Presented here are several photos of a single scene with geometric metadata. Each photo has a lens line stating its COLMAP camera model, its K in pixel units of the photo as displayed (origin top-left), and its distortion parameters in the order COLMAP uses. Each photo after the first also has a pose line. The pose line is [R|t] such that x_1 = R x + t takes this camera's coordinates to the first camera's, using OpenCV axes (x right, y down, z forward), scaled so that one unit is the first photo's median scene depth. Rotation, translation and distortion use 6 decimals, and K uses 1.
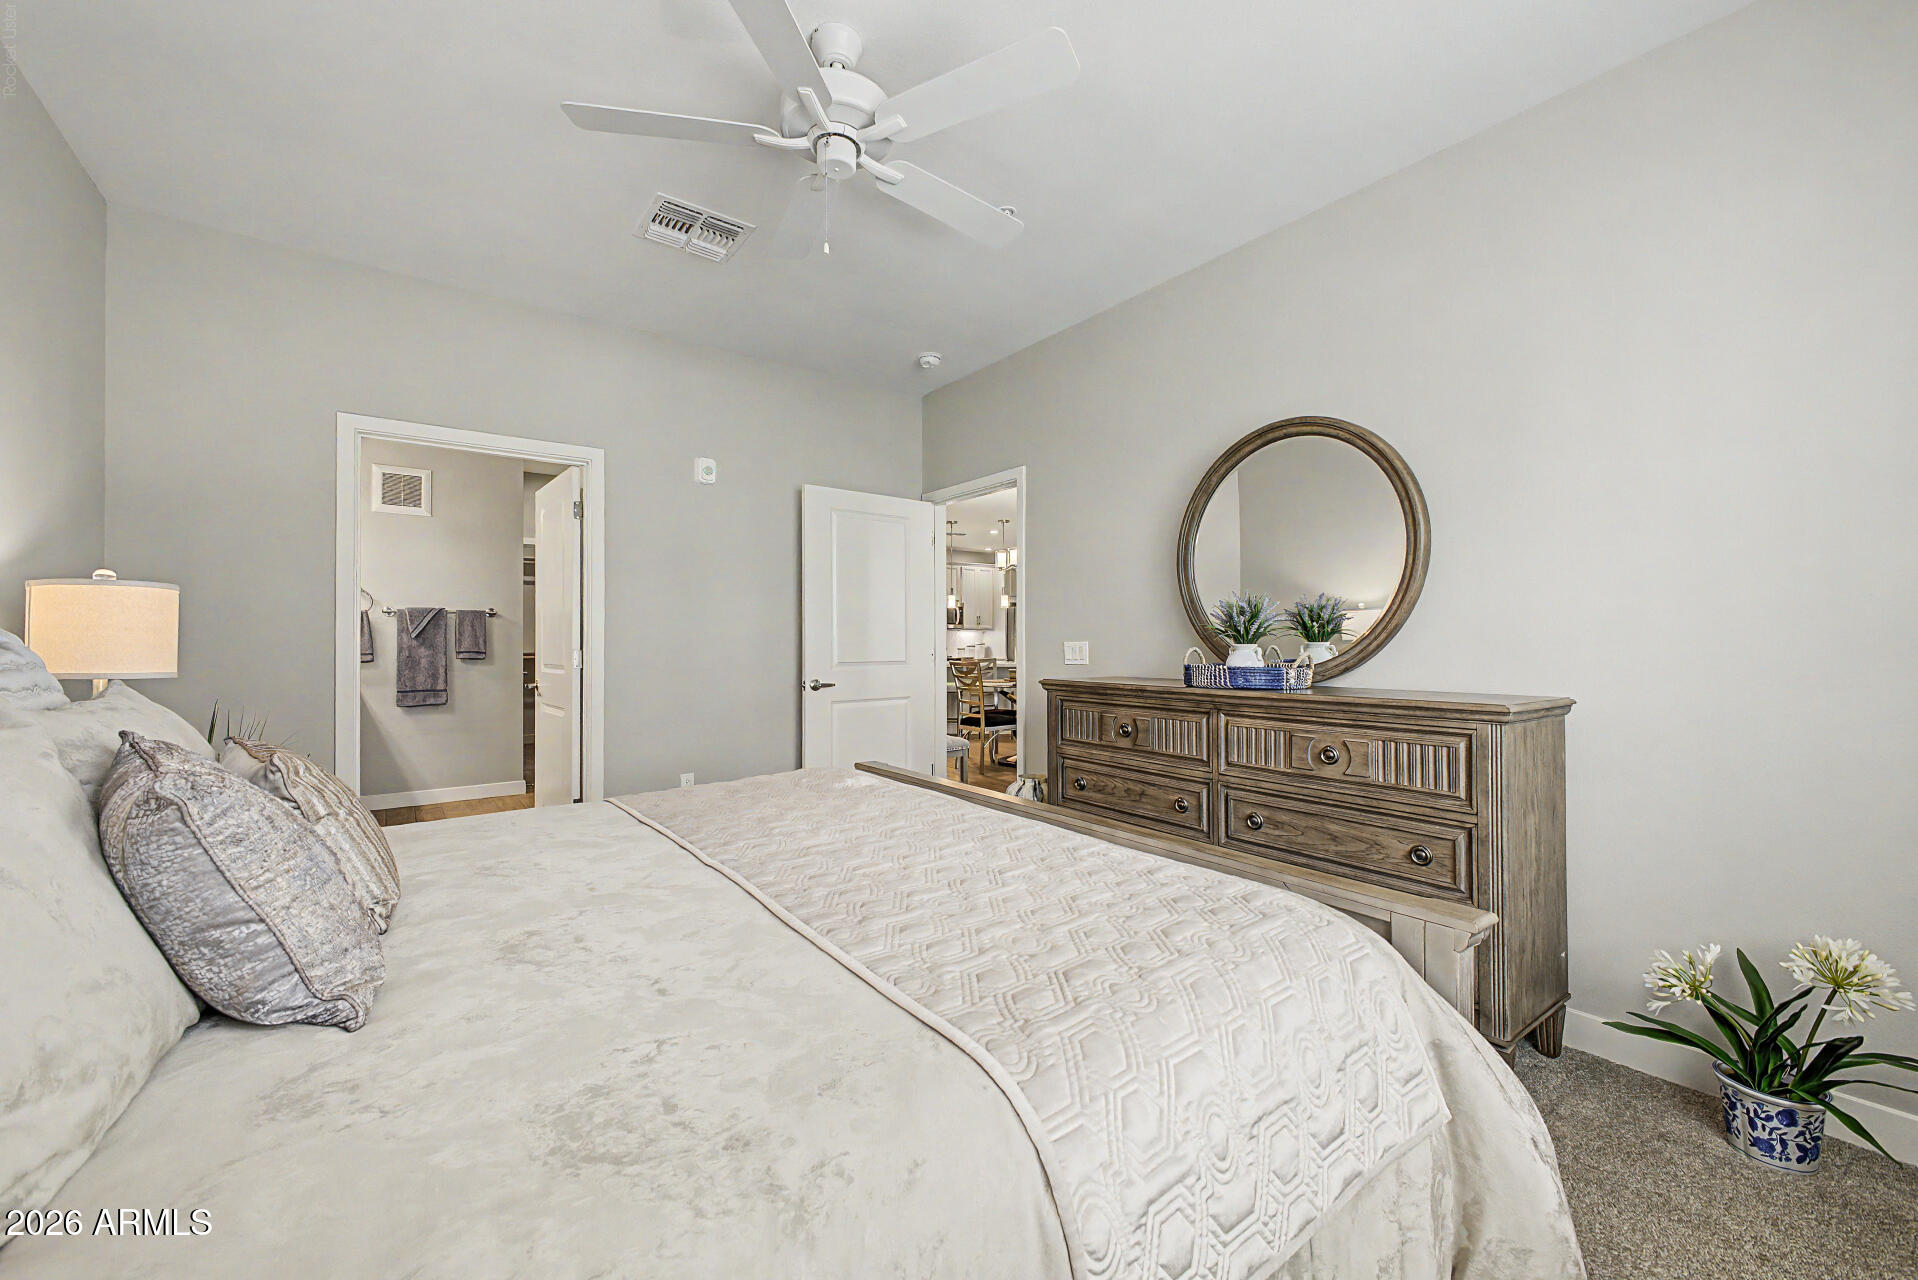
lens RADIAL K [[761.7, 0, 958.1], [0, 761.7, 633.1], [0, 0, 1]] dist [0.027570, -0.010919]
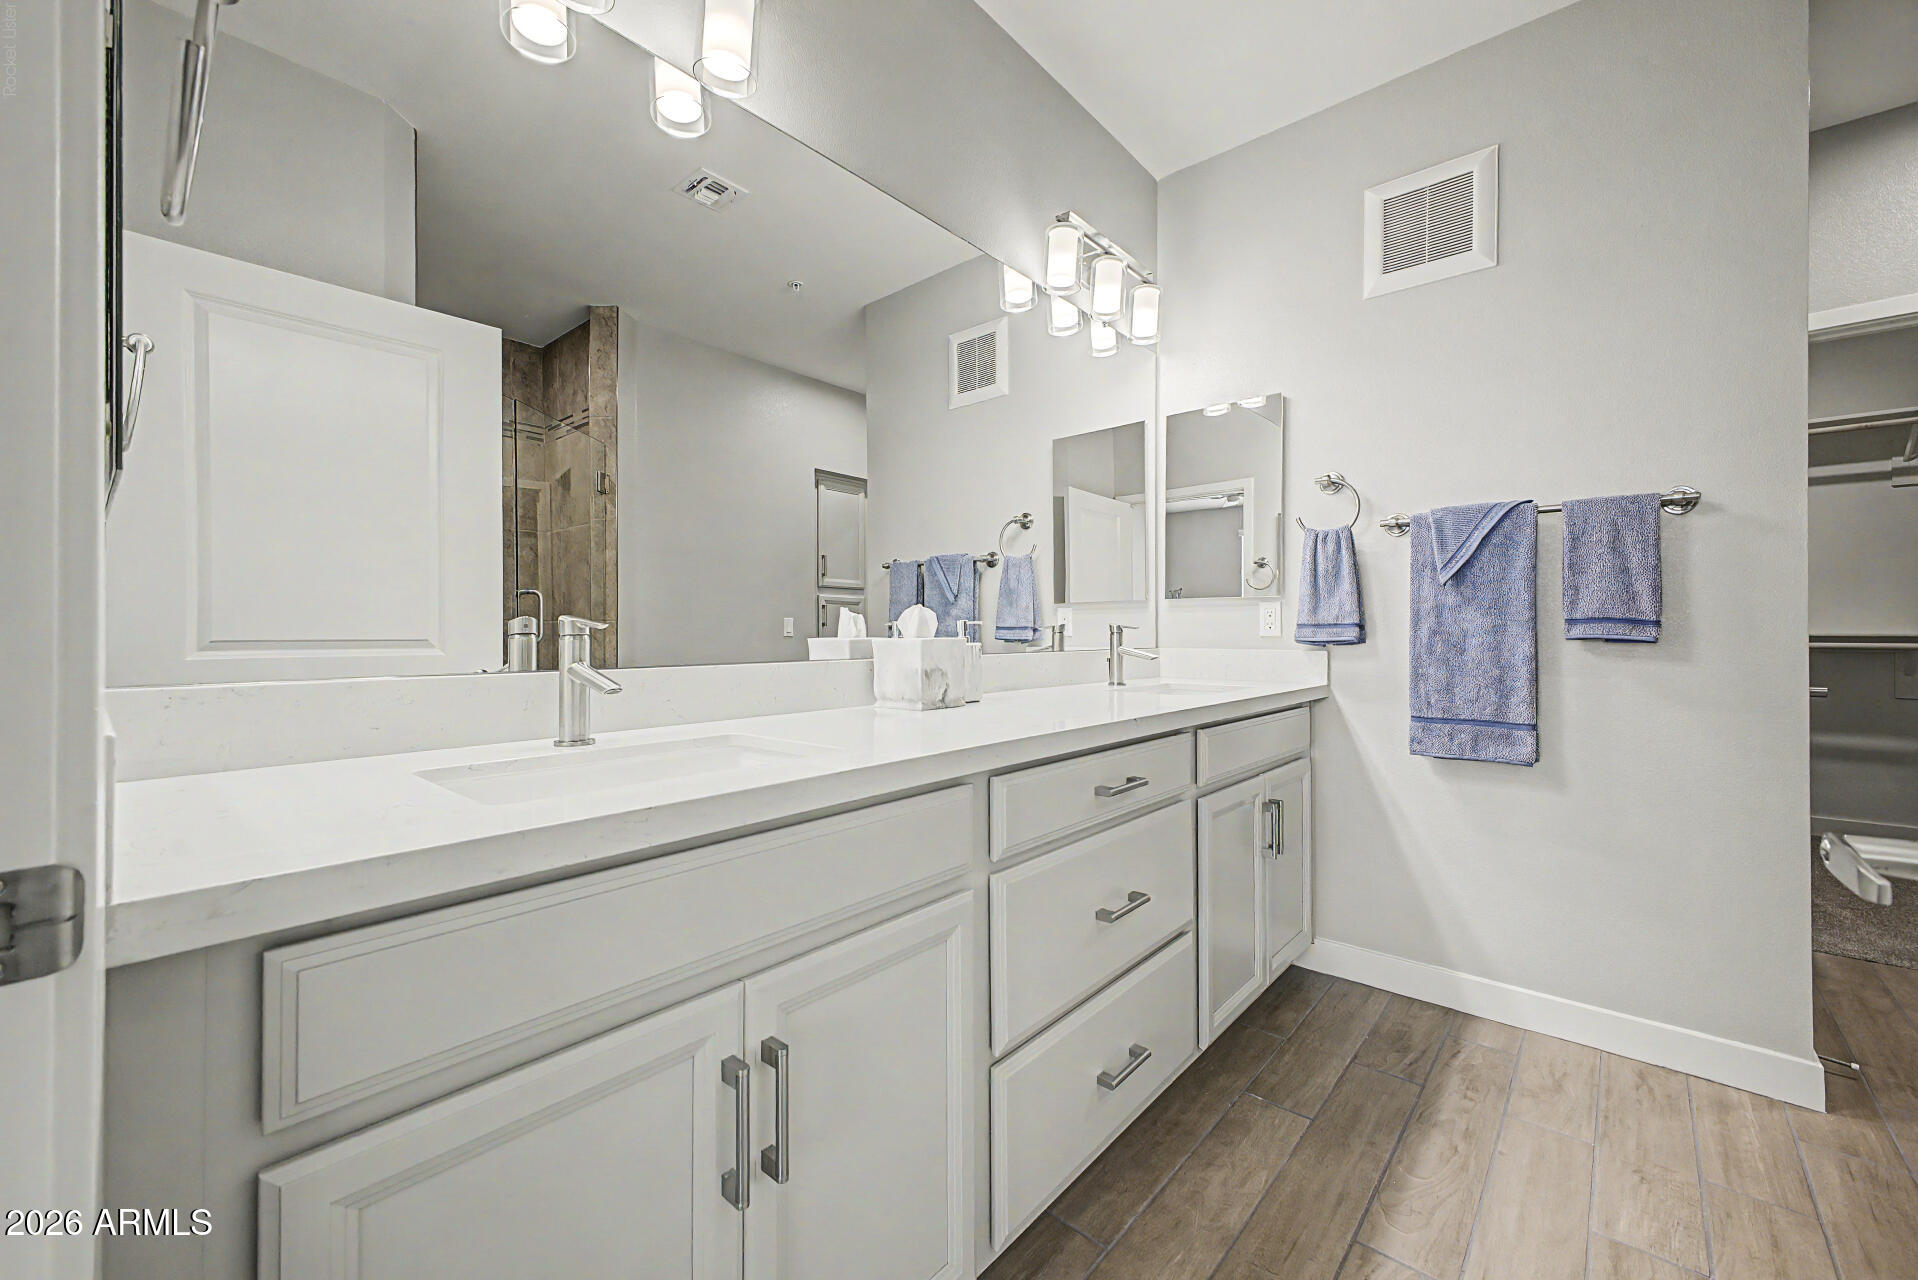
lens RADIAL K [[761.7, 0, 958.1], [0, 761.7, 633.1], [0, 0, 1]] dist [0.027570, -0.010919]
pose [[0.224026, 0.001431, -0.974582, -0.377639], [0.011347, 0.999927, 0.004076, 0.026327], [0.974517, -0.011972, 0.223994, 0.662017]]
